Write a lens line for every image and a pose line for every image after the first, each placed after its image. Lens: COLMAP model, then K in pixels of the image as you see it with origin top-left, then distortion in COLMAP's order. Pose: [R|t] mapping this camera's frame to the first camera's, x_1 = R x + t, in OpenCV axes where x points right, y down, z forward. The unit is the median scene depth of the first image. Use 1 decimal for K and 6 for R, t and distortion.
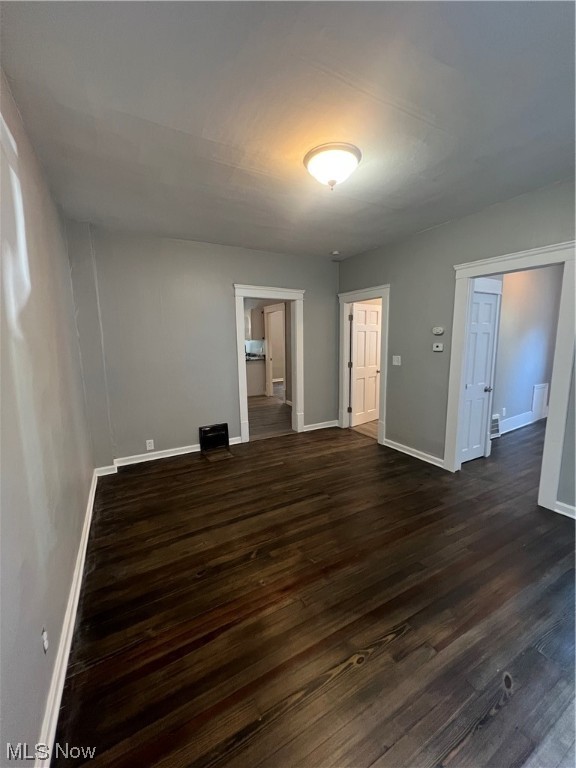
lens RADIAL K [[308.1, 0, 288.0], [0, 308.1, 384.0], [0, 0, 1]] dist [-0.001078, -0.000236]
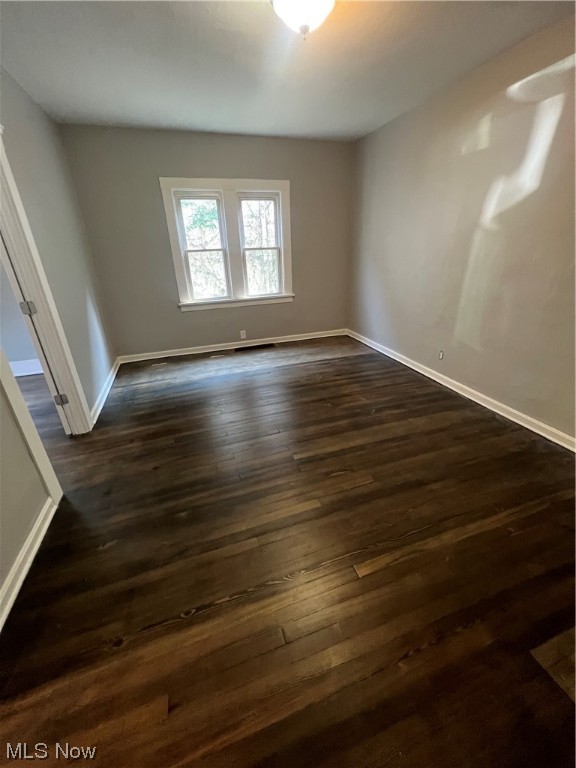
lens RADIAL K [[308.1, 0, 288.0], [0, 308.1, 384.0], [0, 0, 1]] dist [-0.001078, -0.000236]
pose [[-0.982845, -0.025753, 0.182627, 0.009428], [0.075812, 0.846271, 0.527330, -0.229974], [-0.168132, 0.532129, -0.829801, 1.759439]]
